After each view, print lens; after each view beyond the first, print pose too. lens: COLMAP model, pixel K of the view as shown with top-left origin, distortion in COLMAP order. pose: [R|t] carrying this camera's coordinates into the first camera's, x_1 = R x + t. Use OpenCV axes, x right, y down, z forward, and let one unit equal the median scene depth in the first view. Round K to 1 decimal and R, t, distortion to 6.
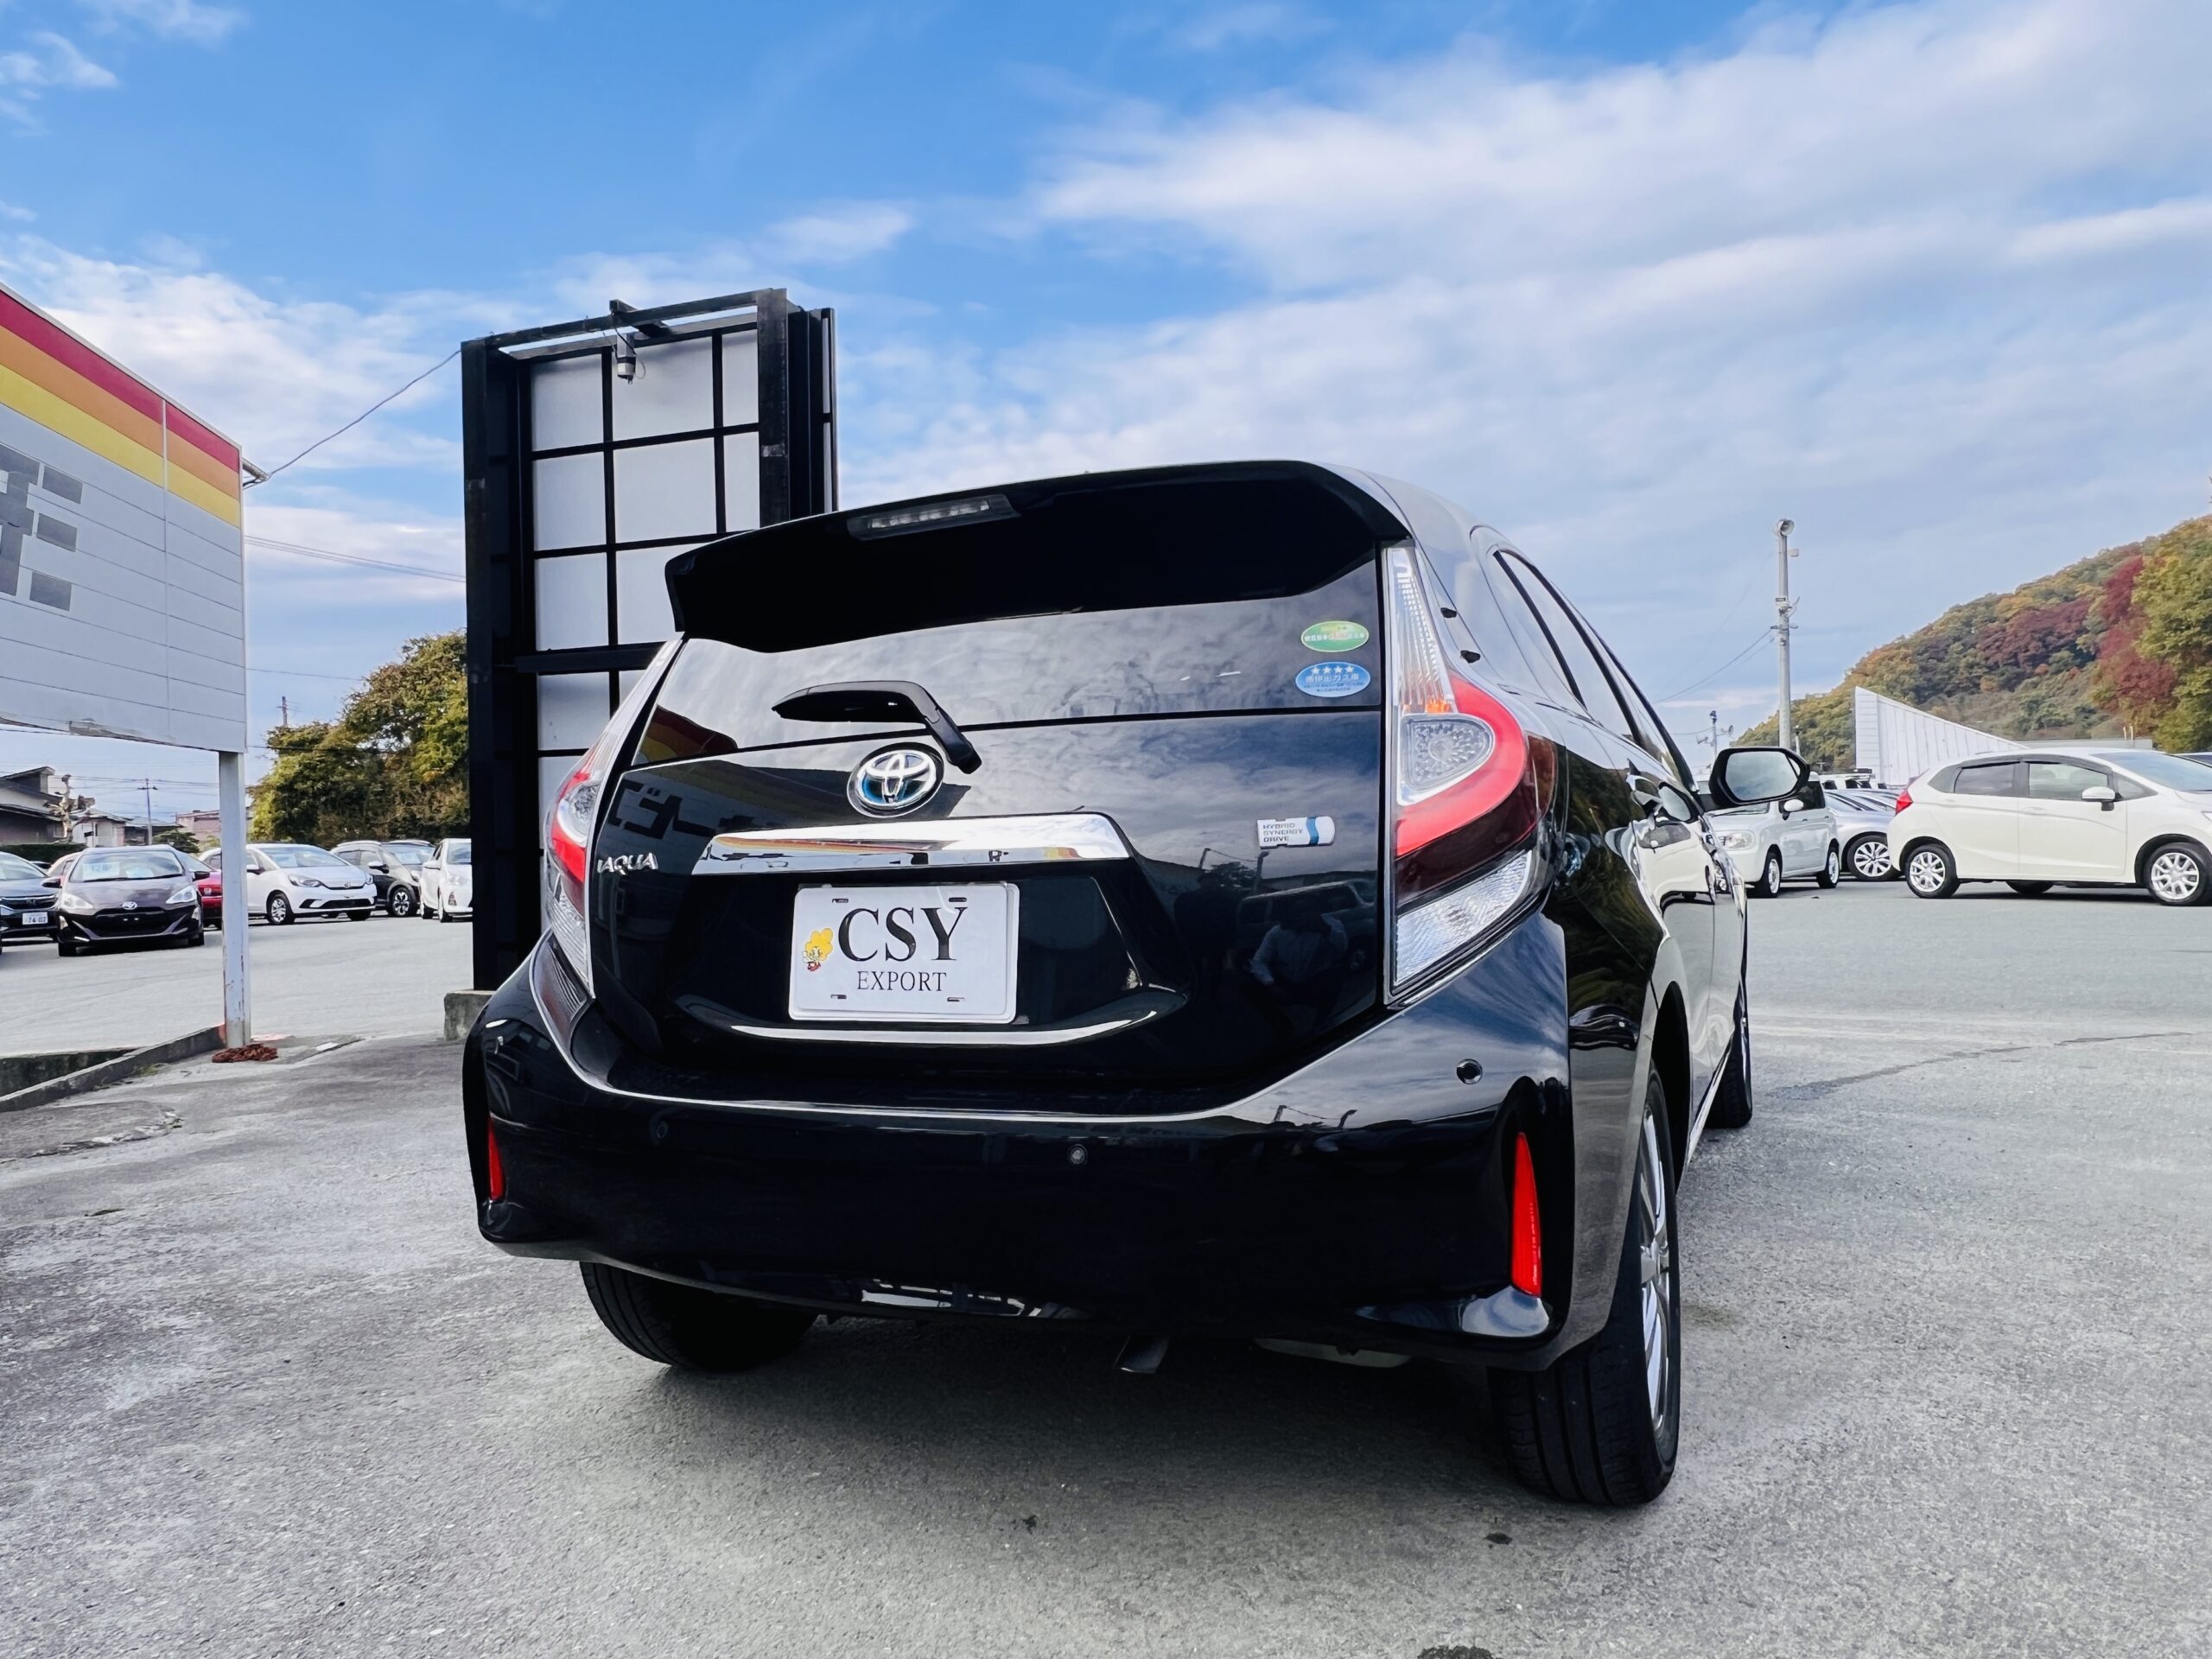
lens RADIAL K [[1480.7, 0, 1110.7], [0, 1480.7, 845.3], [0, 0, 1]] dist [-0.001293, 0.001814]
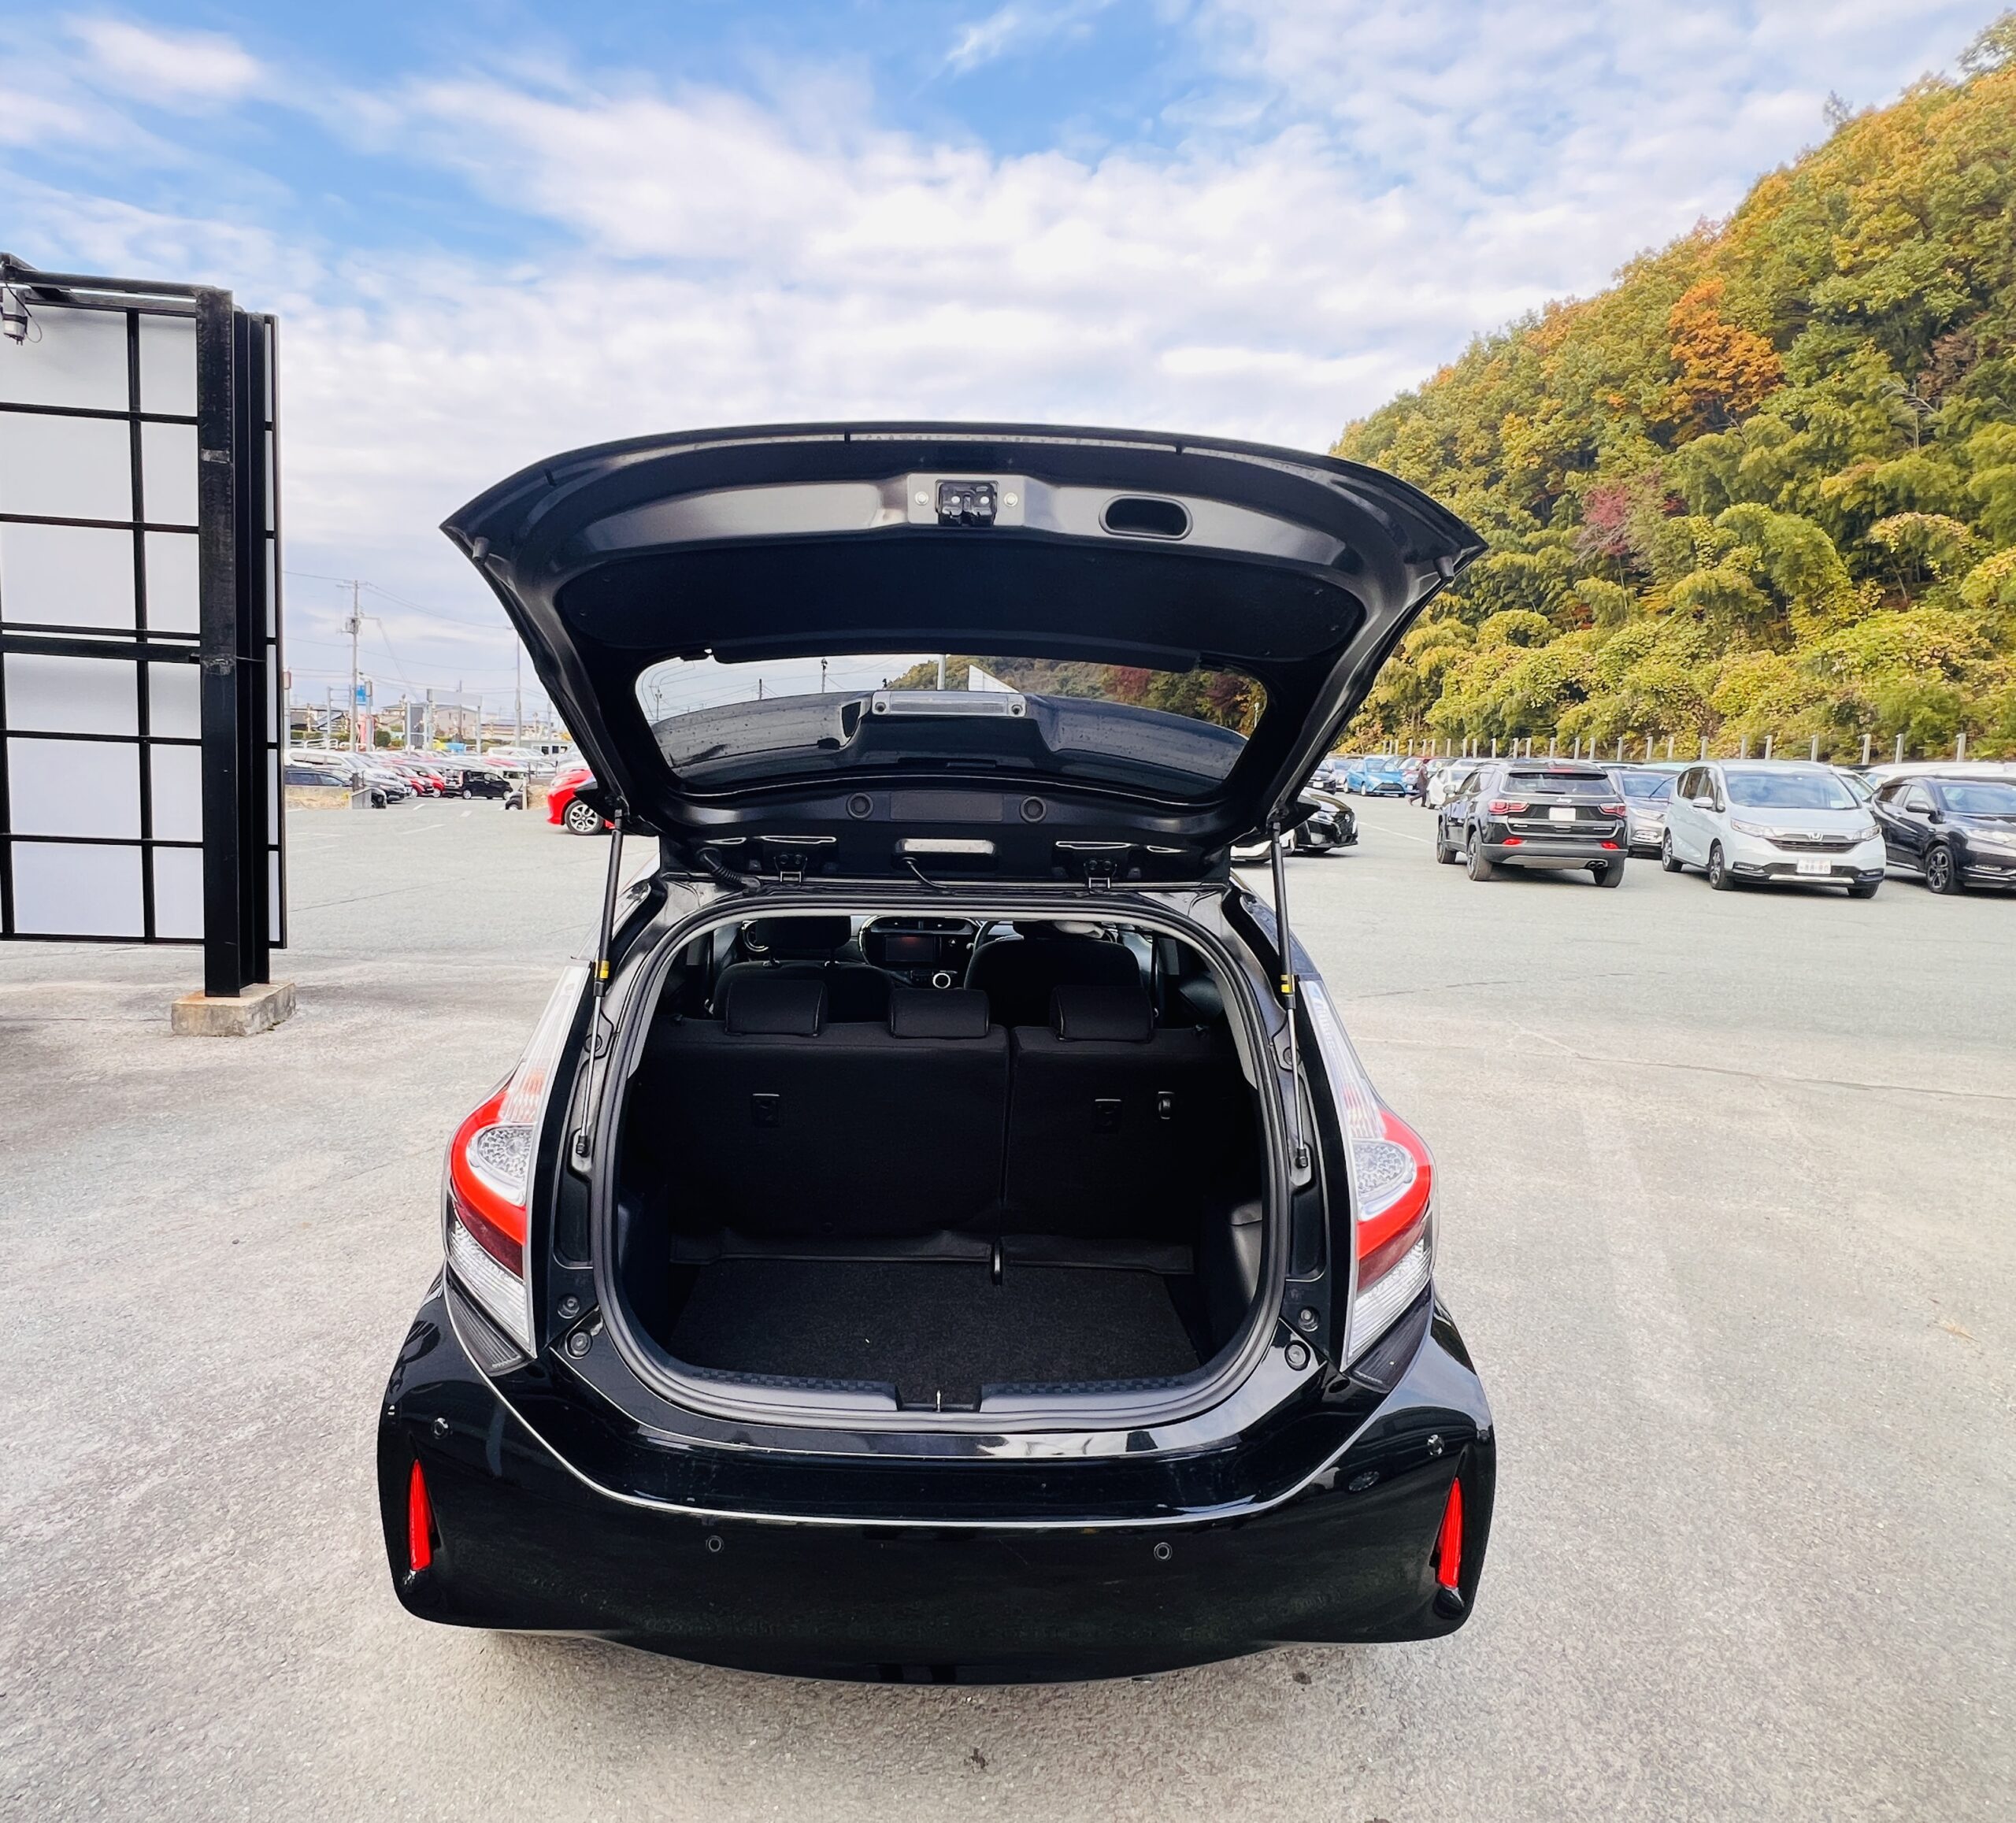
lens RADIAL K [[1150.5, 0, 929.5], [0, 1150.5, 863.5], [0, 0, 1]] dist [-0.001810, 0.001943]
pose [[0.897168, 0.012294, 0.441519, -0.362028], [-0.058958, 0.994000, 0.092125, -0.250722], [-0.437737, -0.108683, 0.892510, 0.180214]]
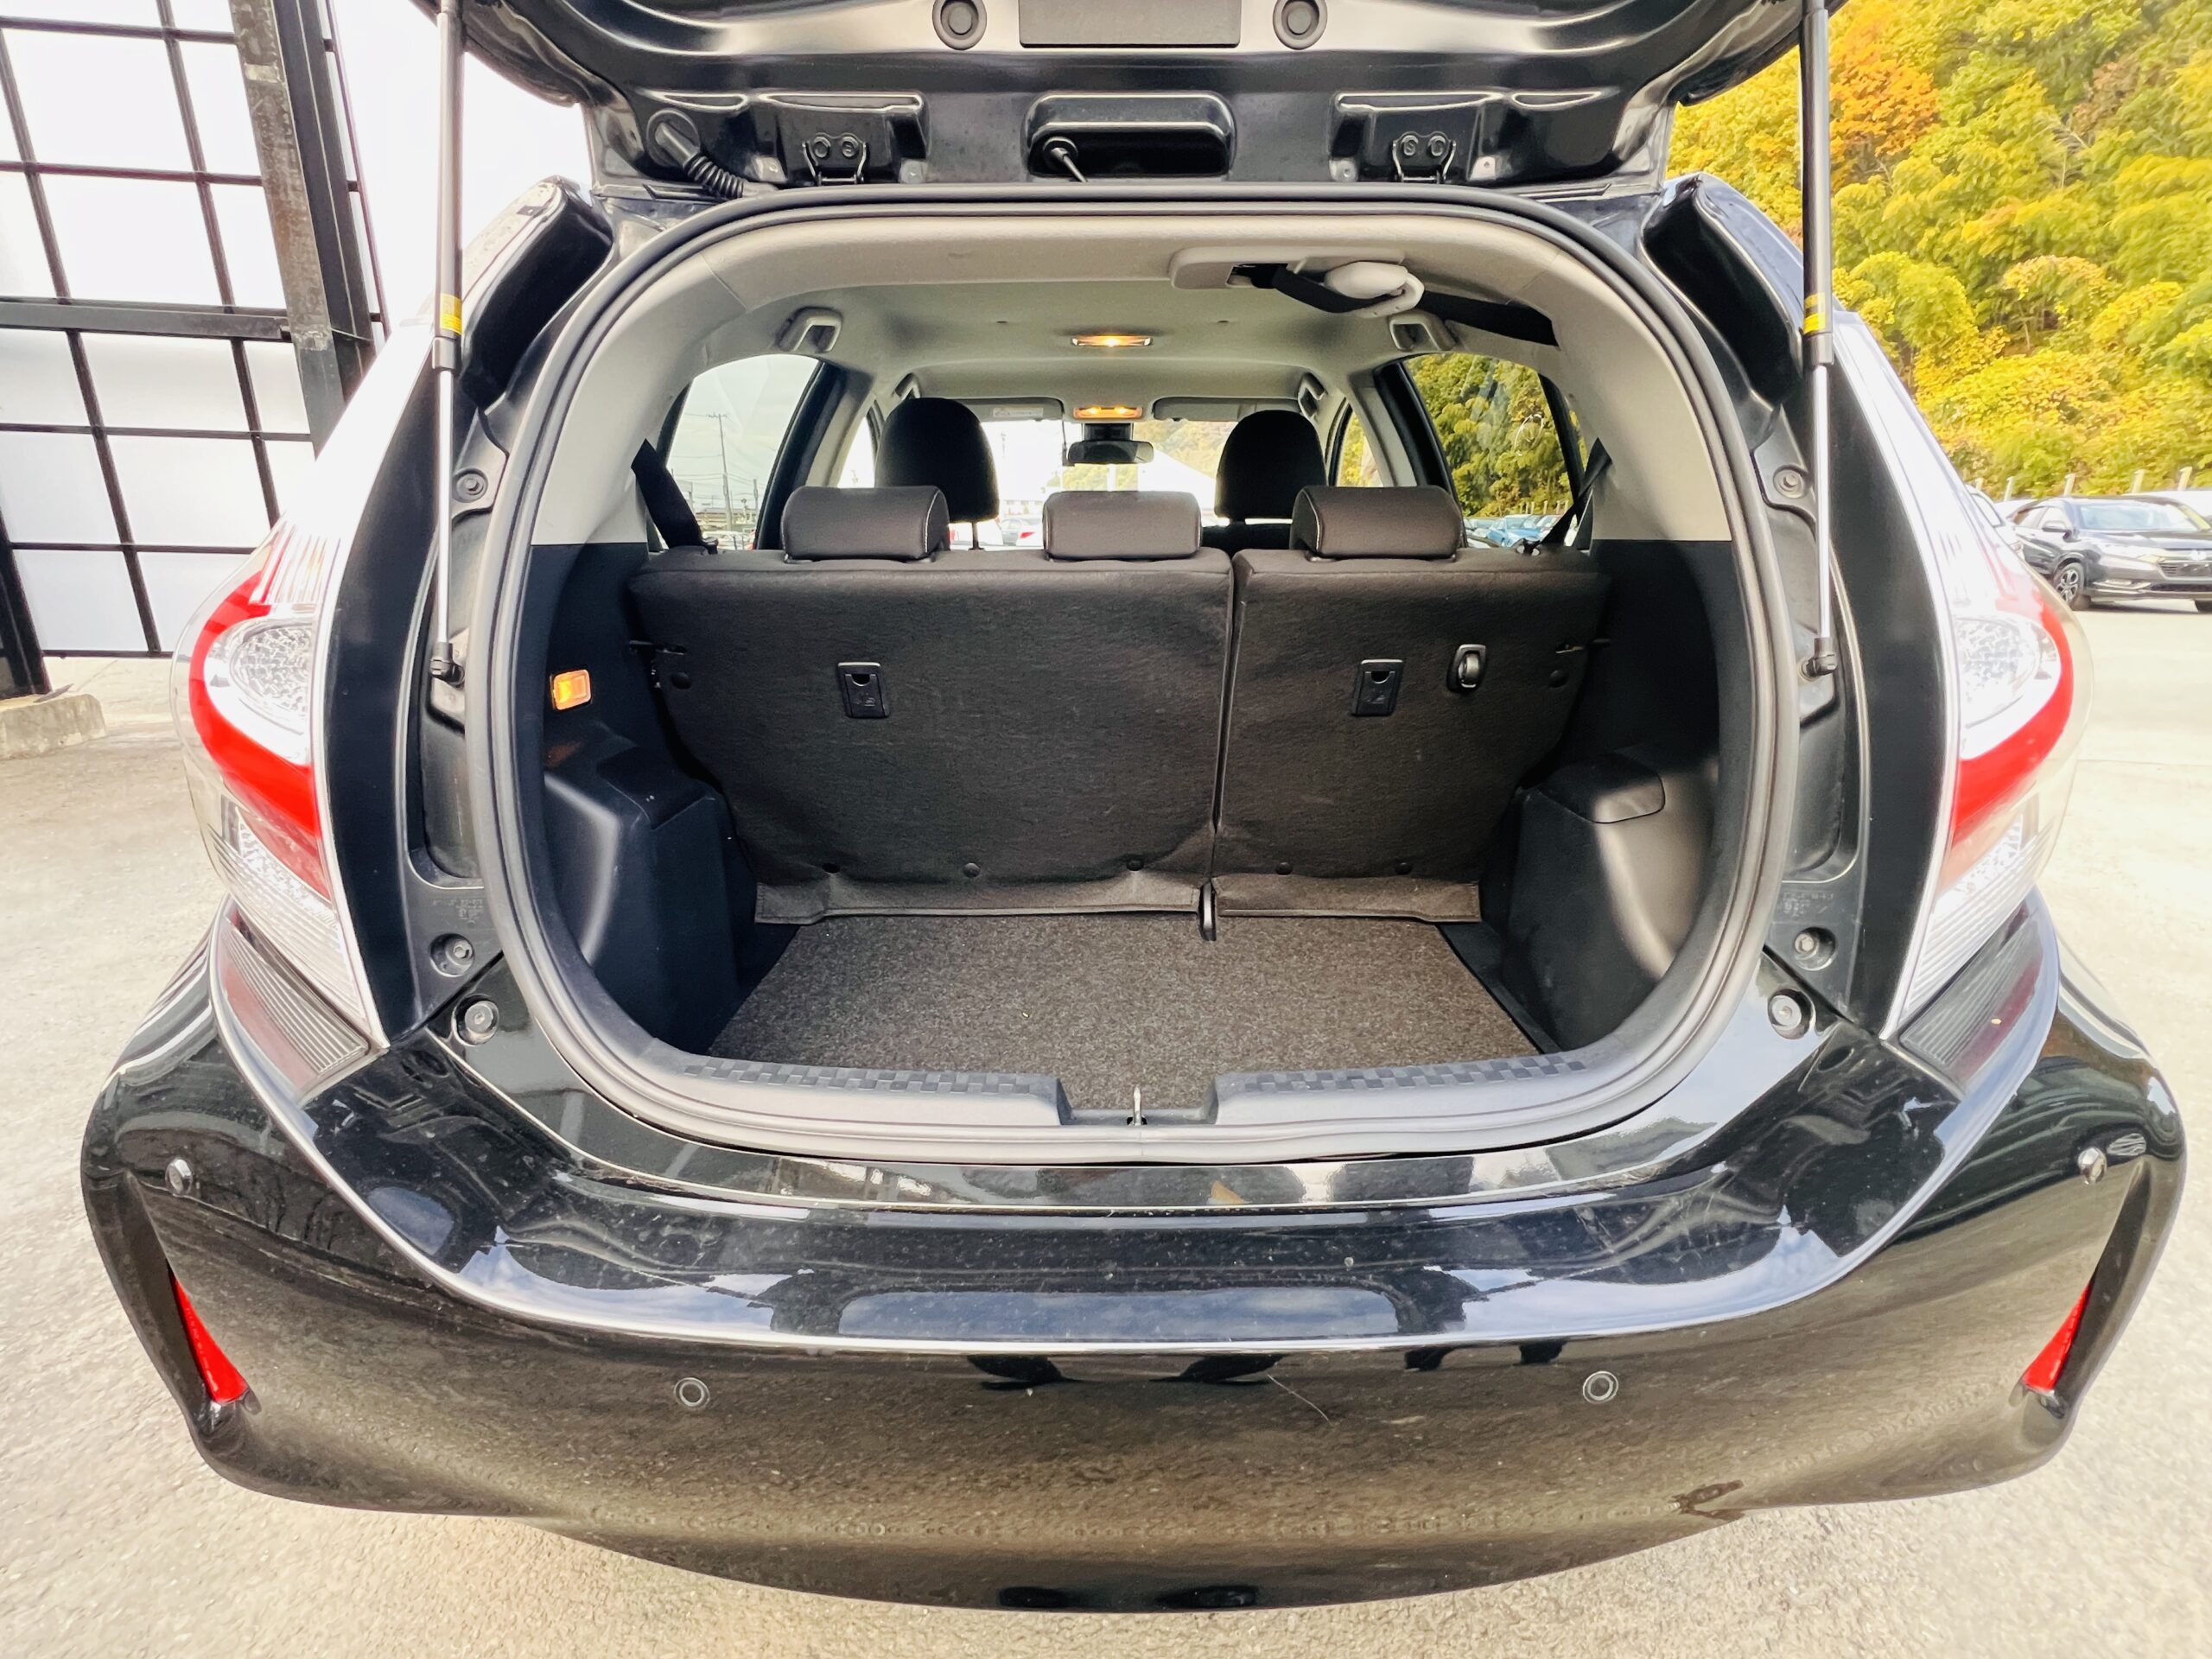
lens RADIAL K [[988.5, 0, 1106.0], [0, 988.5, 829.5], [0, 0, 1]] dist [0.002259, -0.000906]
pose [[0.897757, -0.092522, 0.430664, -0.205705], [-0.035456, 0.959342, 0.280011, -0.065608], [-0.439061, -0.266652, 0.857976, 0.476506]]
